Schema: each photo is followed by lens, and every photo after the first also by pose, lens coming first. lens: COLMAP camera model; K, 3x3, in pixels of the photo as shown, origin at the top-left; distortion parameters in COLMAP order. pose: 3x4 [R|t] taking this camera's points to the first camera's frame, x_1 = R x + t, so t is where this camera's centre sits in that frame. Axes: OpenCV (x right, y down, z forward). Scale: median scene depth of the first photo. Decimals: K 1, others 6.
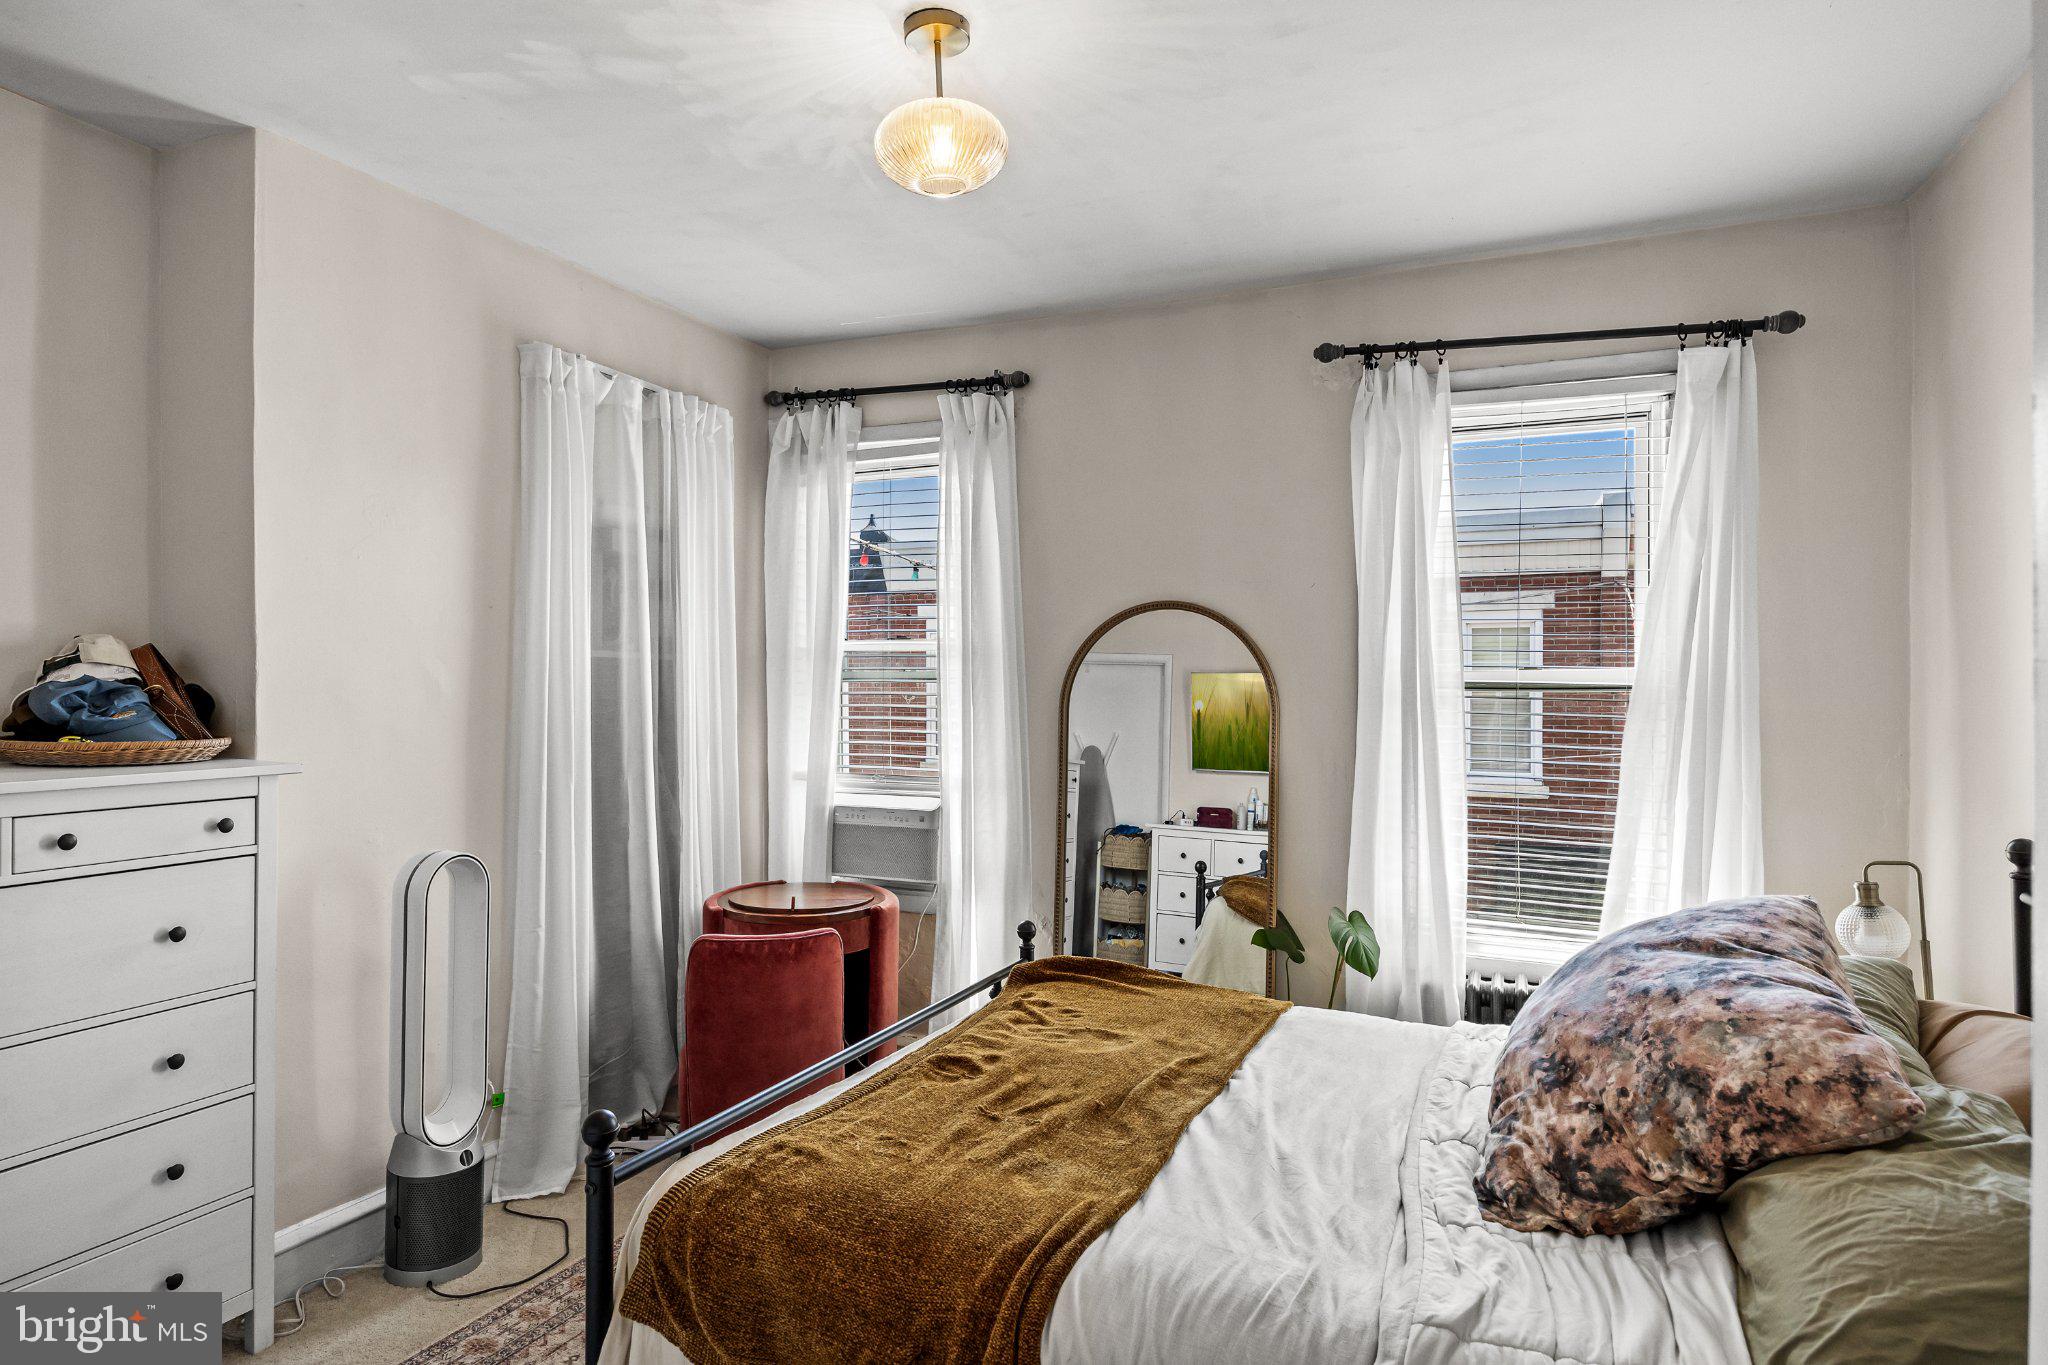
lens RADIAL K [[1138.4, 0, 1007.6], [0, 1138.4, 682.6], [0, 0, 1]] dist [-0.001896, -0.000497]
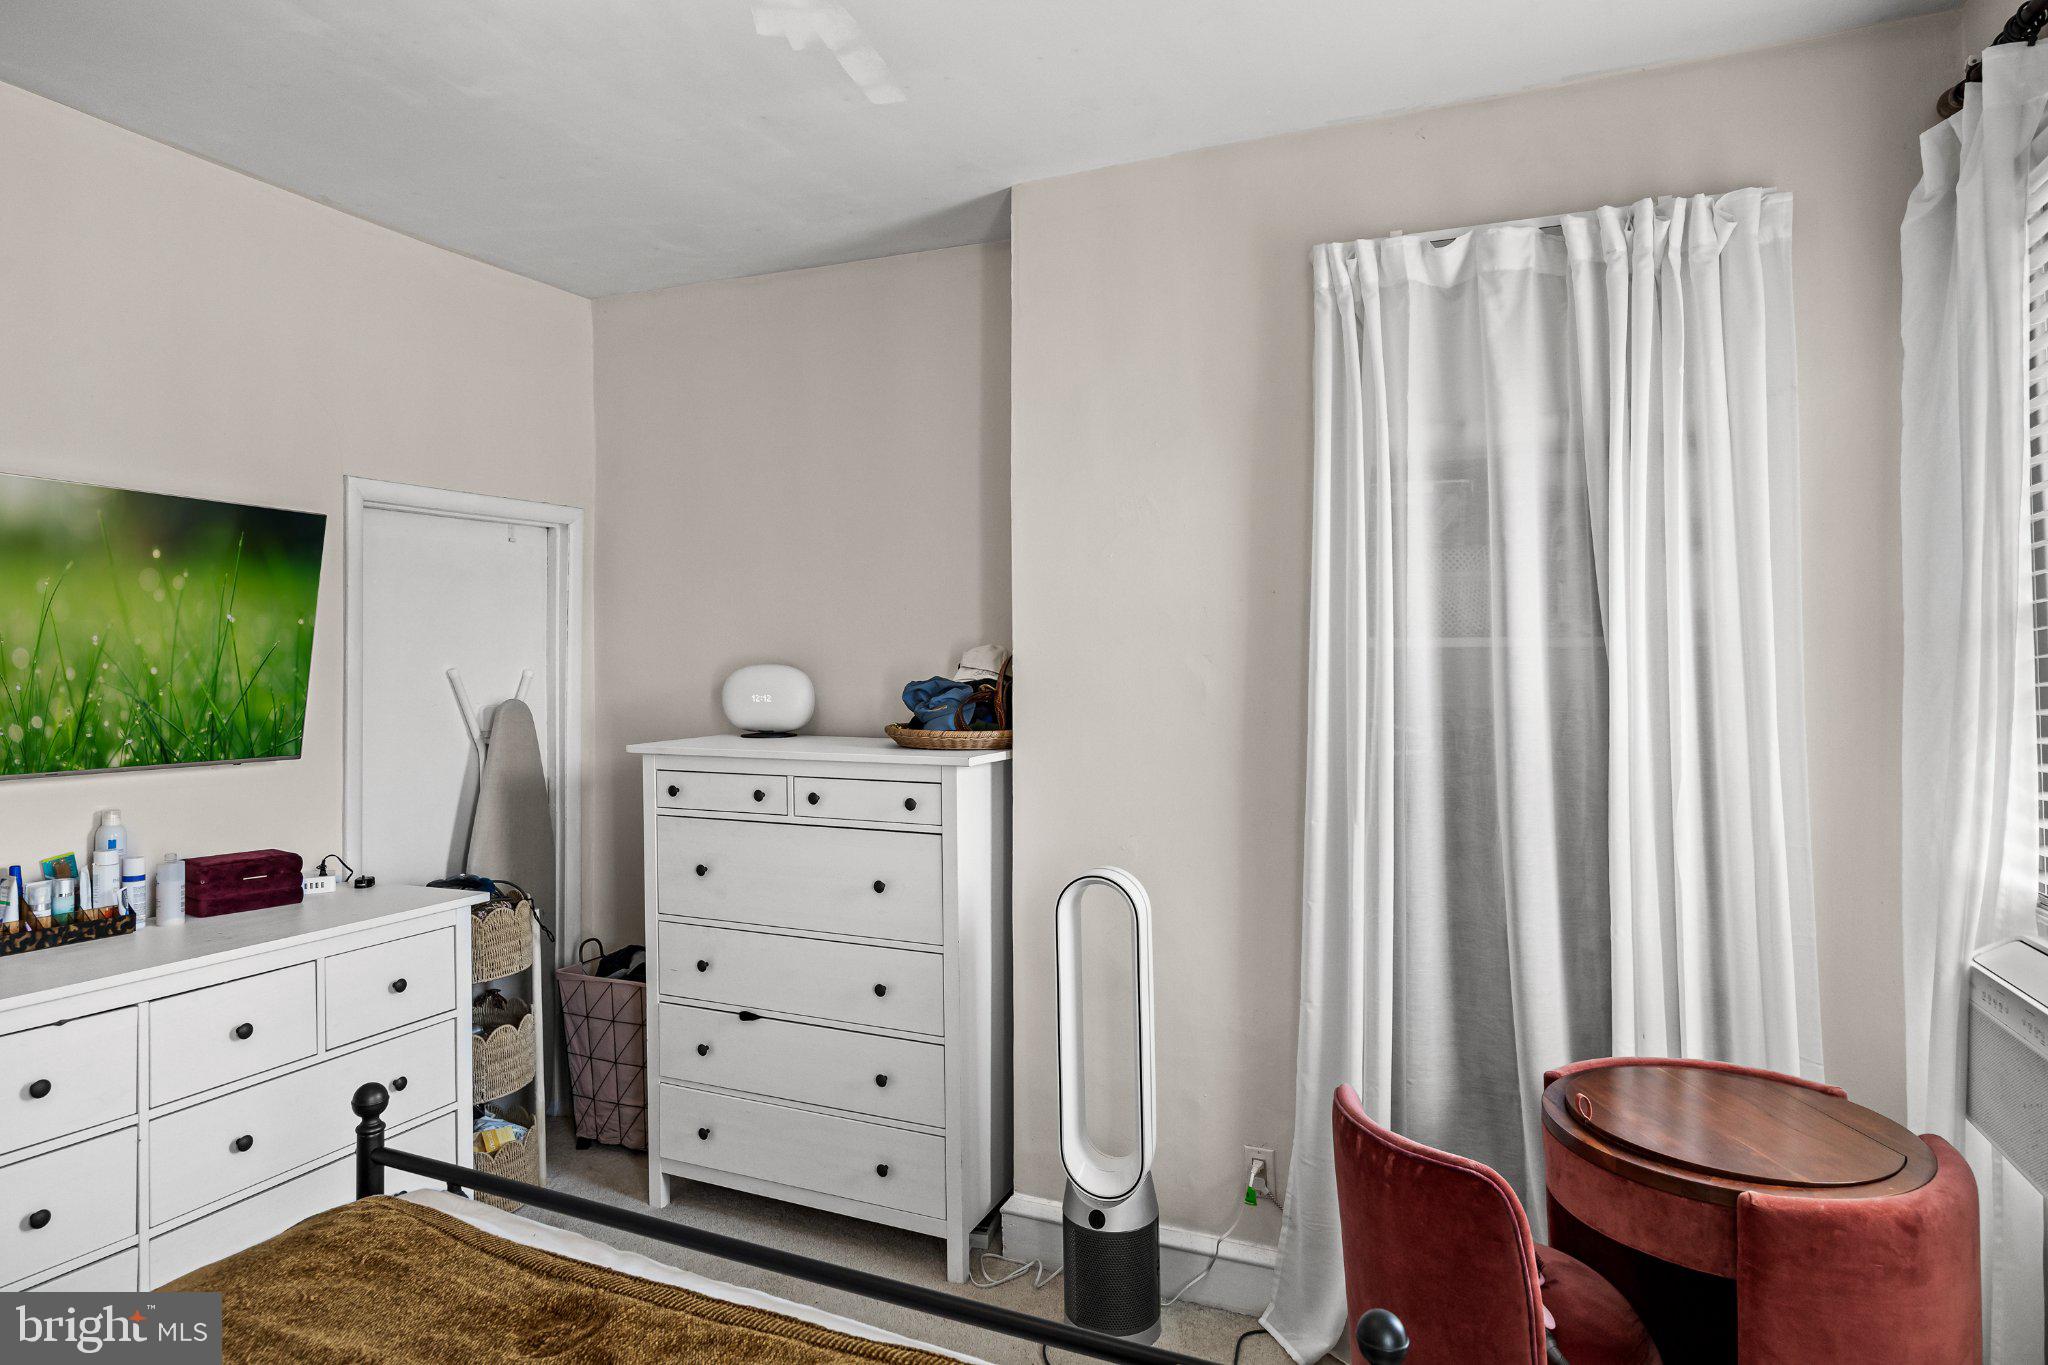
lens RADIAL K [[1138.4, 0, 1007.6], [0, 1138.4, 682.6], [0, 0, 1]] dist [-0.001896, -0.000497]
pose [[0.021141, -0.000255, -0.999776, 0.345658], [-0.002219, 0.999997, -0.000302, -0.000488], [0.999774, 0.002225, 0.021140, 0.739388]]
